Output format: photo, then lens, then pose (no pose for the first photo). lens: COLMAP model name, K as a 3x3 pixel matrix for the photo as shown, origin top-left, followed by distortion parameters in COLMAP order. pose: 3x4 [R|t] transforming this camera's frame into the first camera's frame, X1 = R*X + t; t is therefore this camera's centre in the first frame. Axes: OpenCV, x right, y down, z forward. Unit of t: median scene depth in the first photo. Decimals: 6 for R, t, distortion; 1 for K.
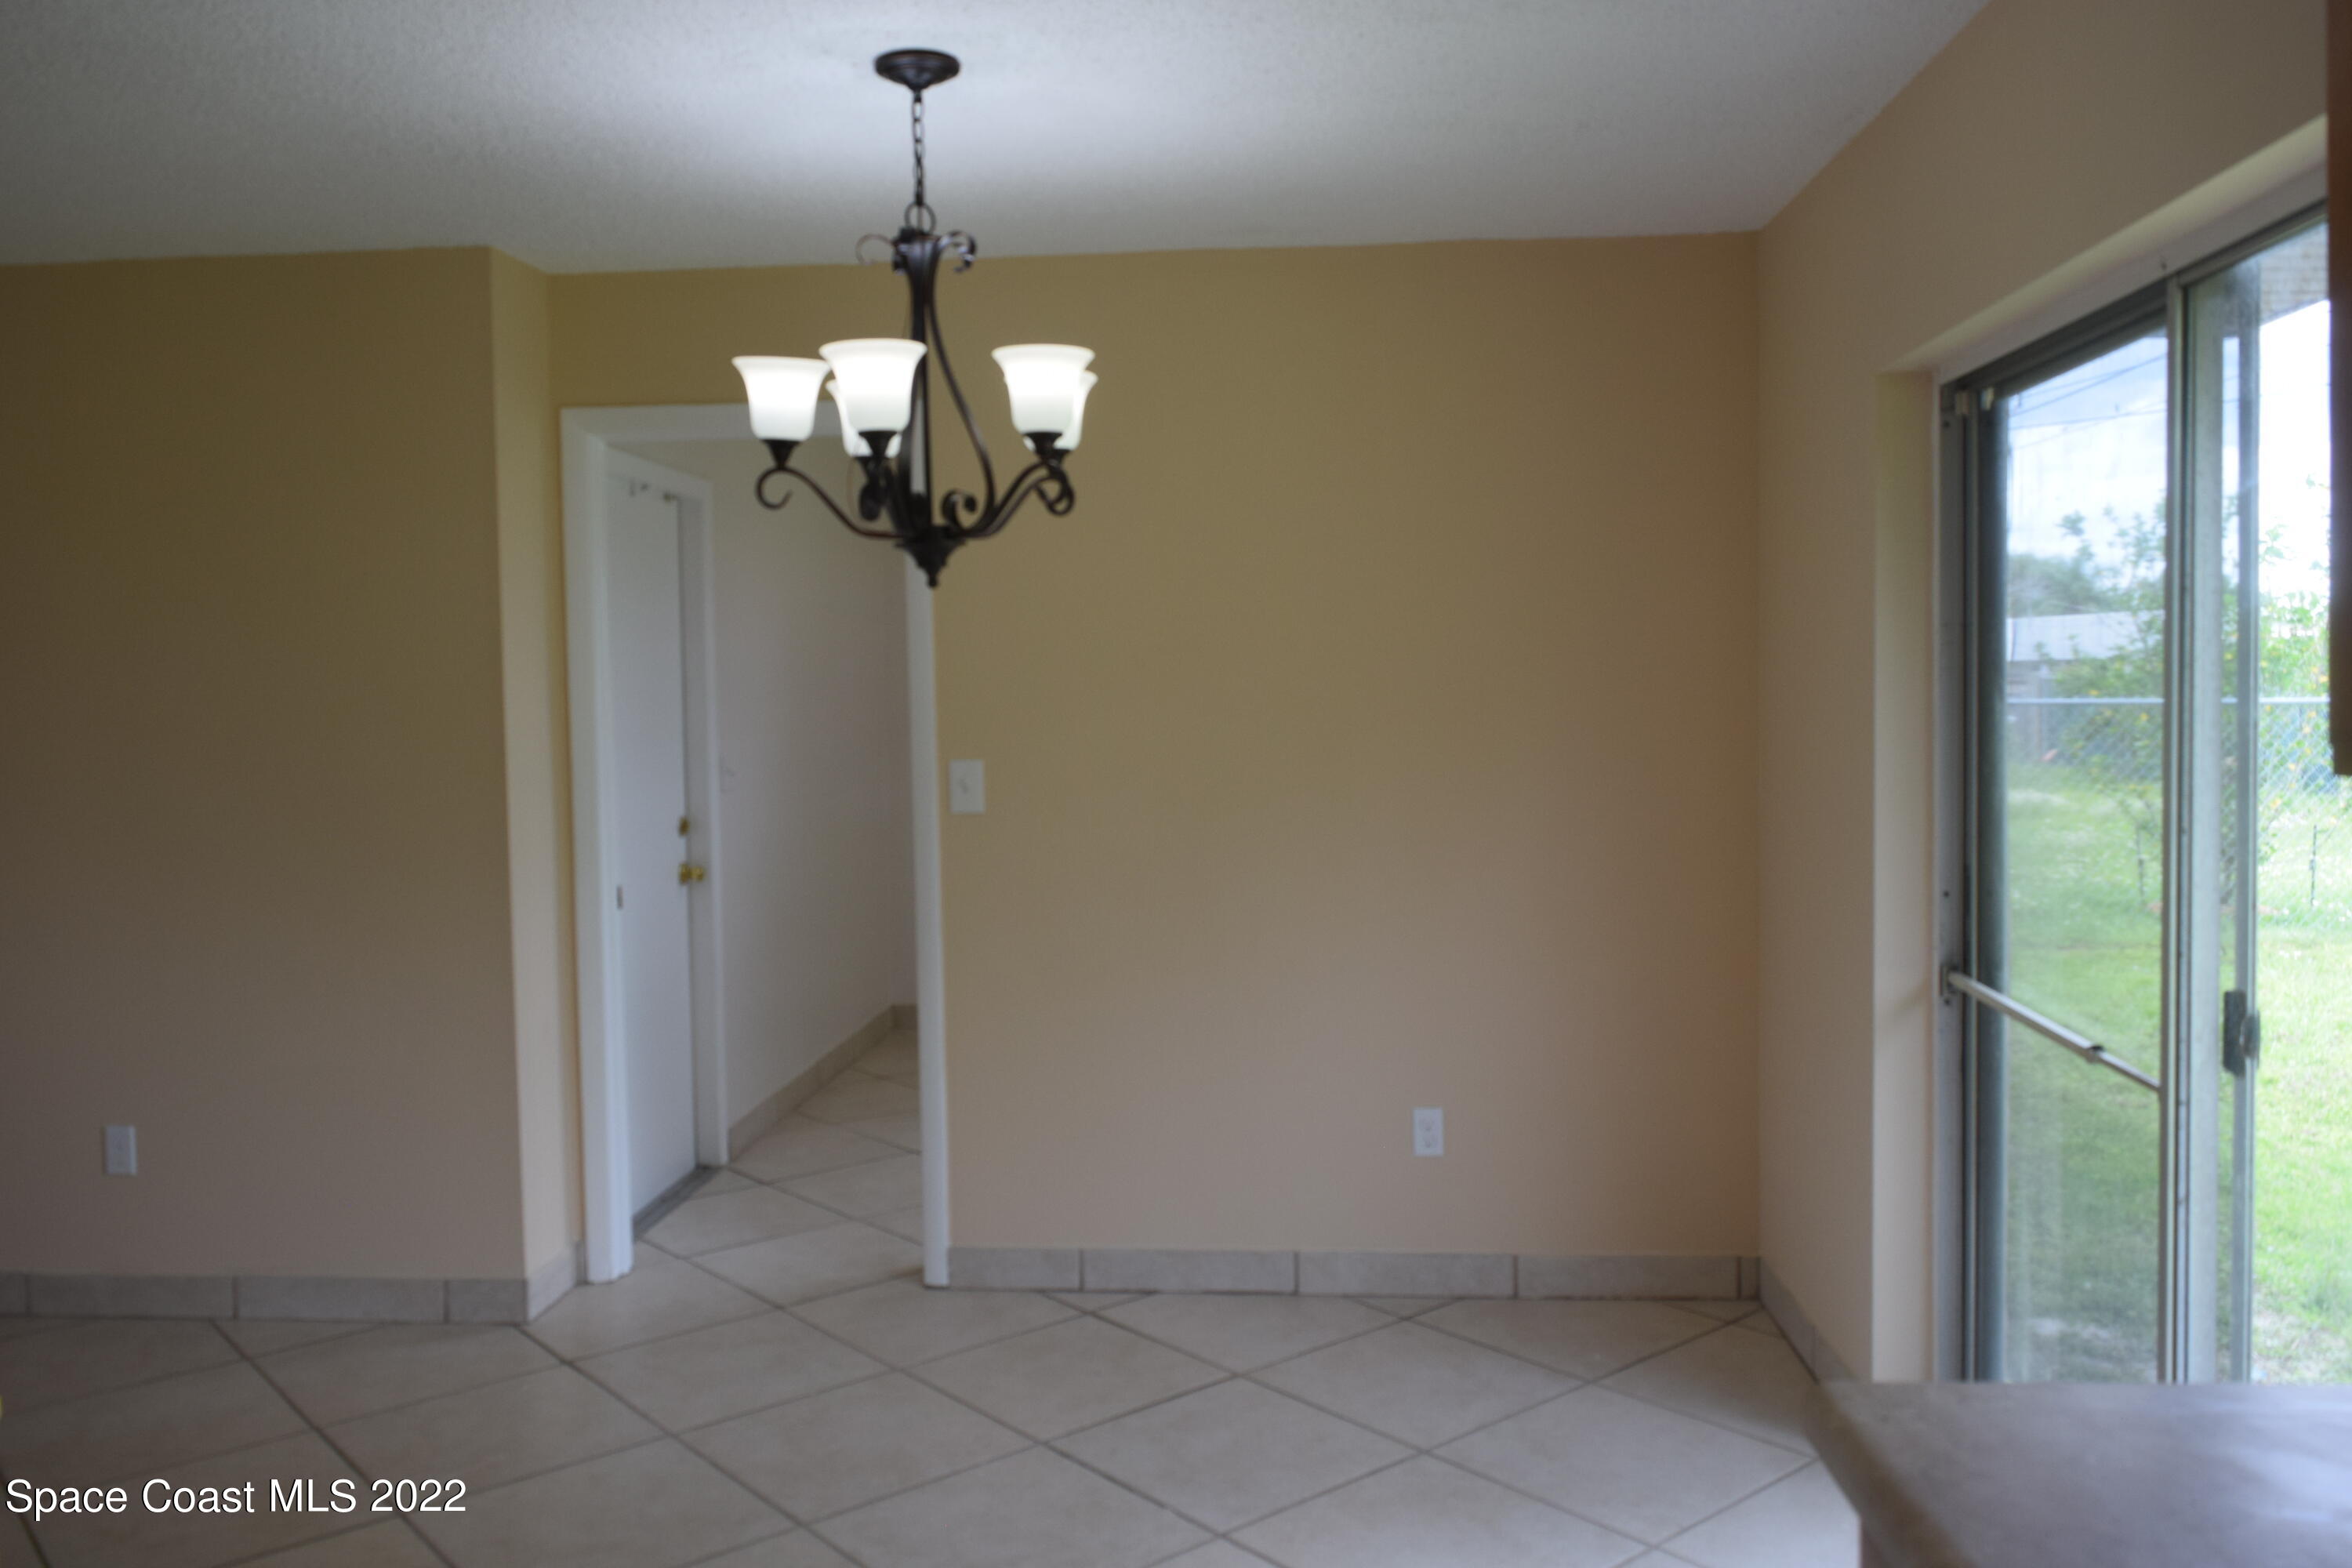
lens RADIAL K [[1814.9, 0, 1211.5], [0, 1814.9, 784.8], [0, 0, 1]] dist [-0.013555, -0.000520]
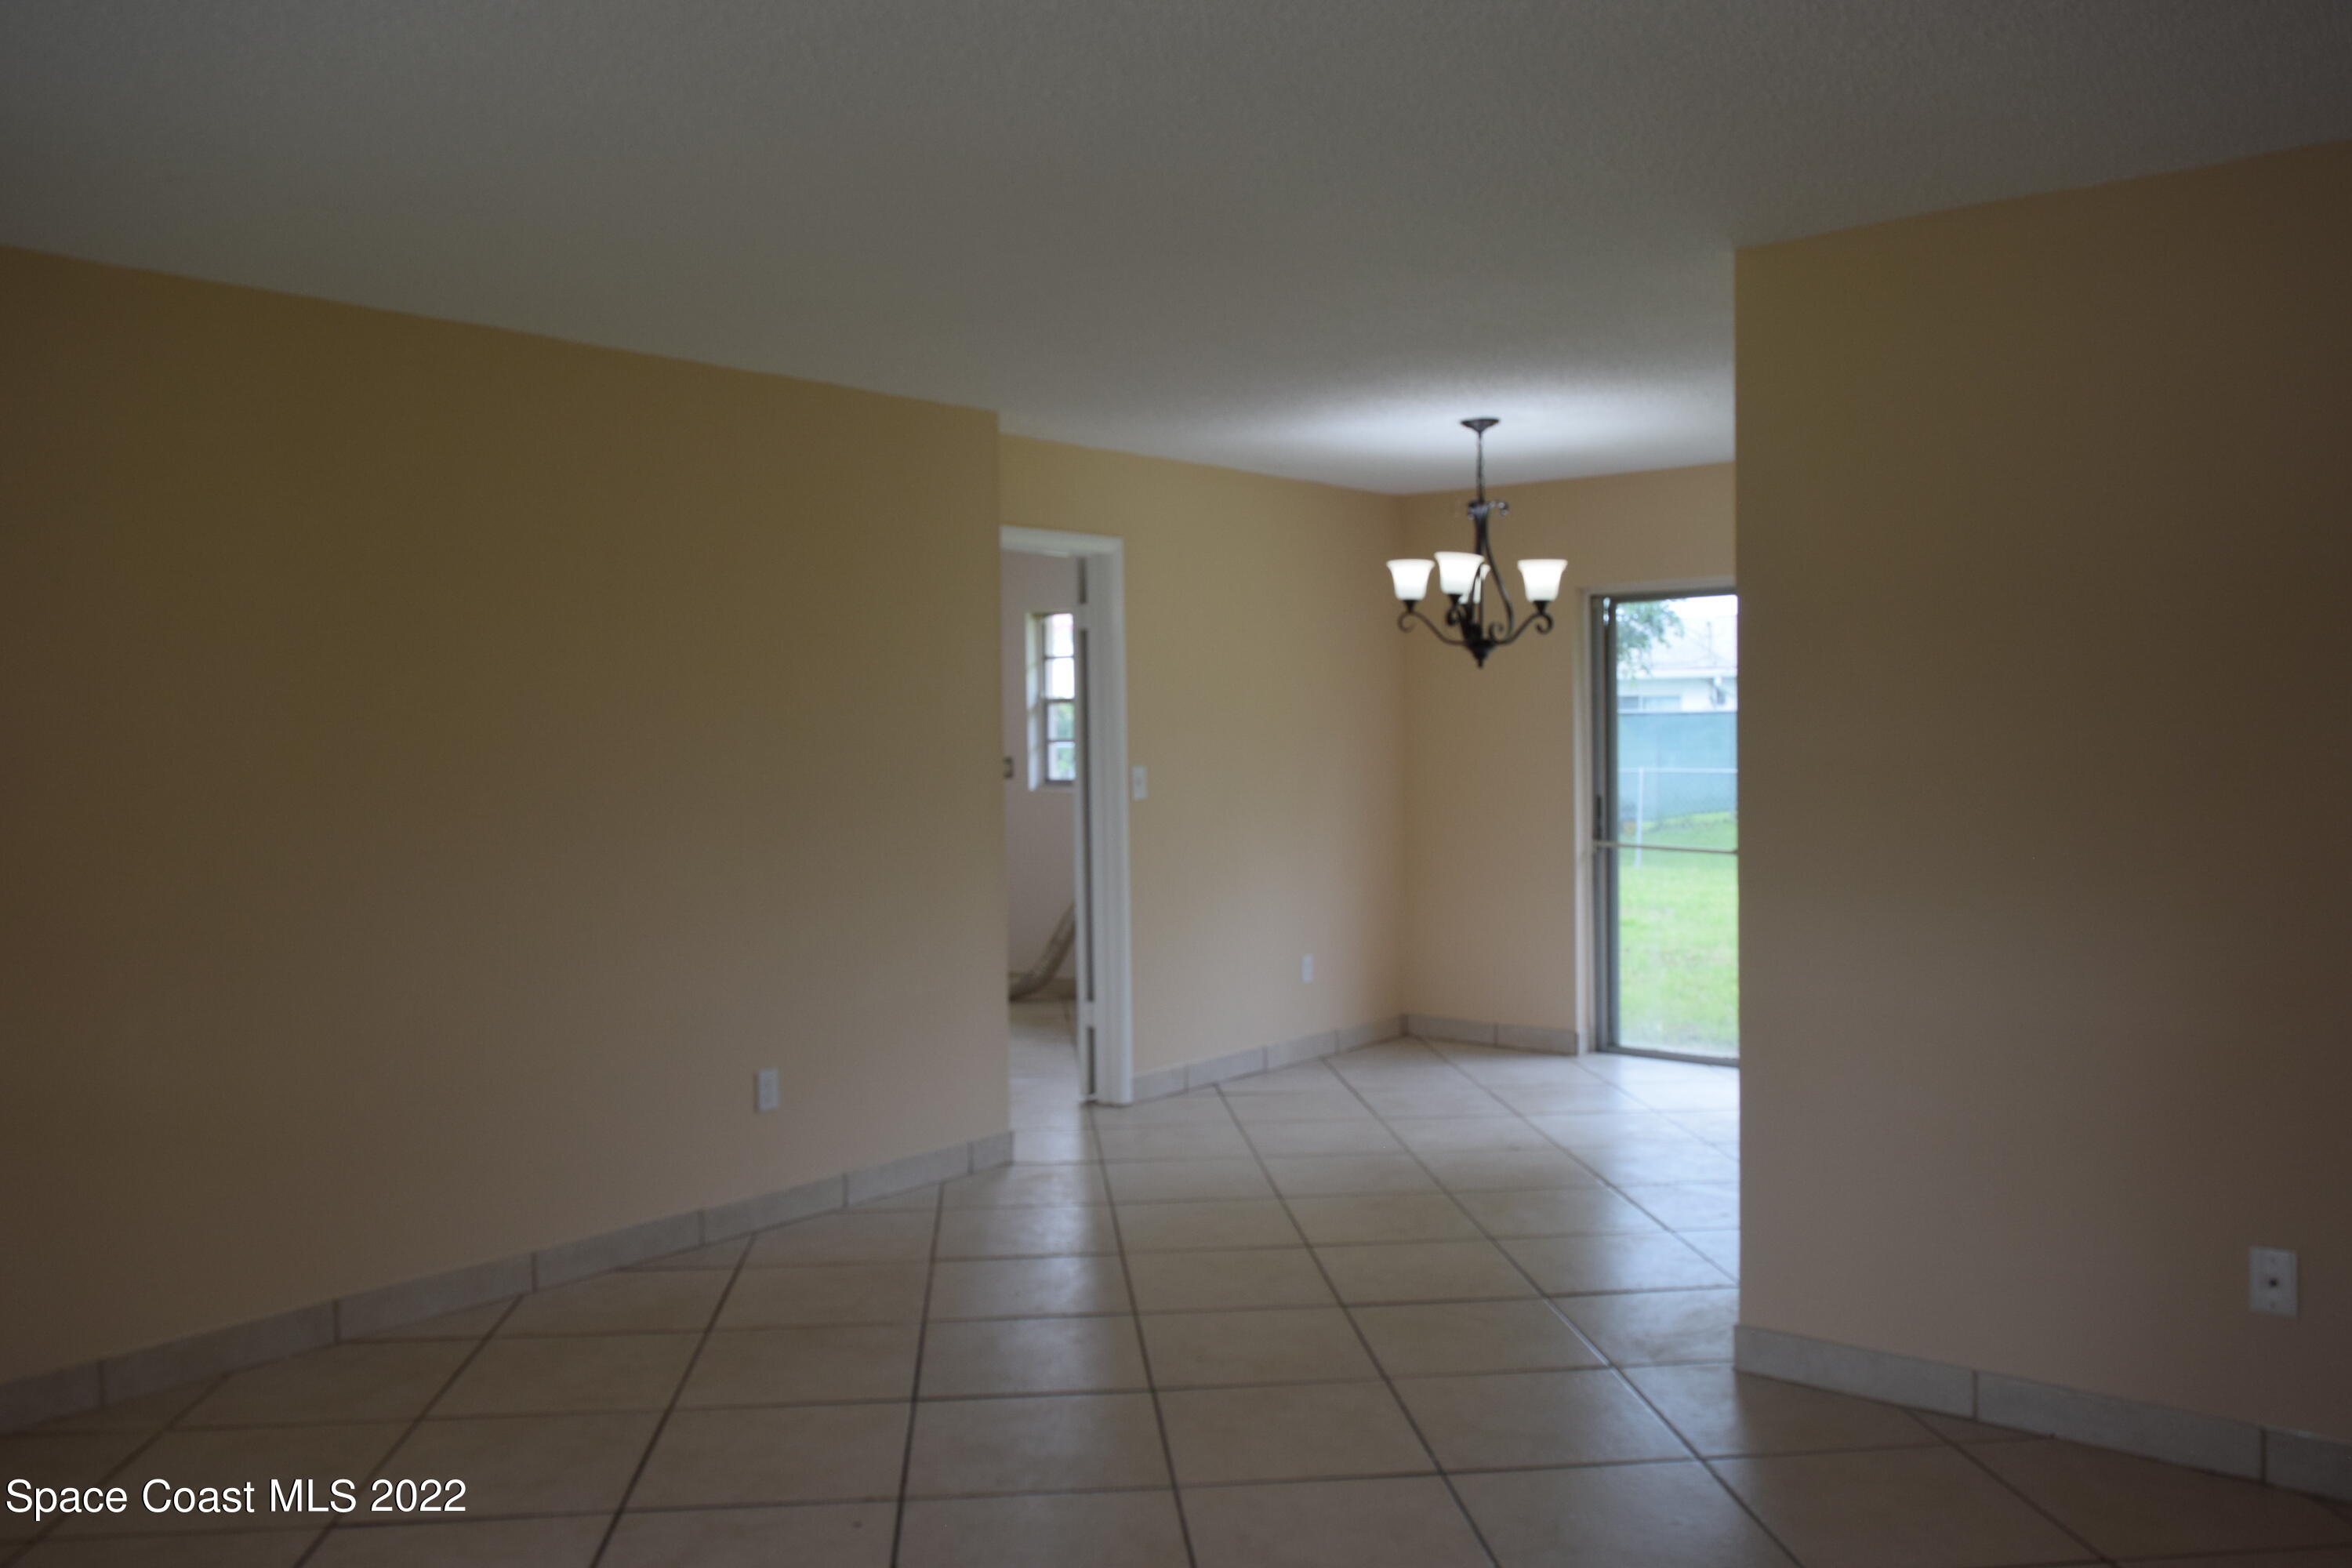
lens RADIAL K [[1814.9, 0, 1211.5], [0, 1814.9, 784.8], [0, 0, 1]] dist [-0.013555, -0.000520]
pose [[0.570241, -0.020366, 0.821225, -2.053651], [0.055446, 0.998367, -0.013741, 0.040175], [-0.819605, 0.053369, 0.570439, 0.050638]]
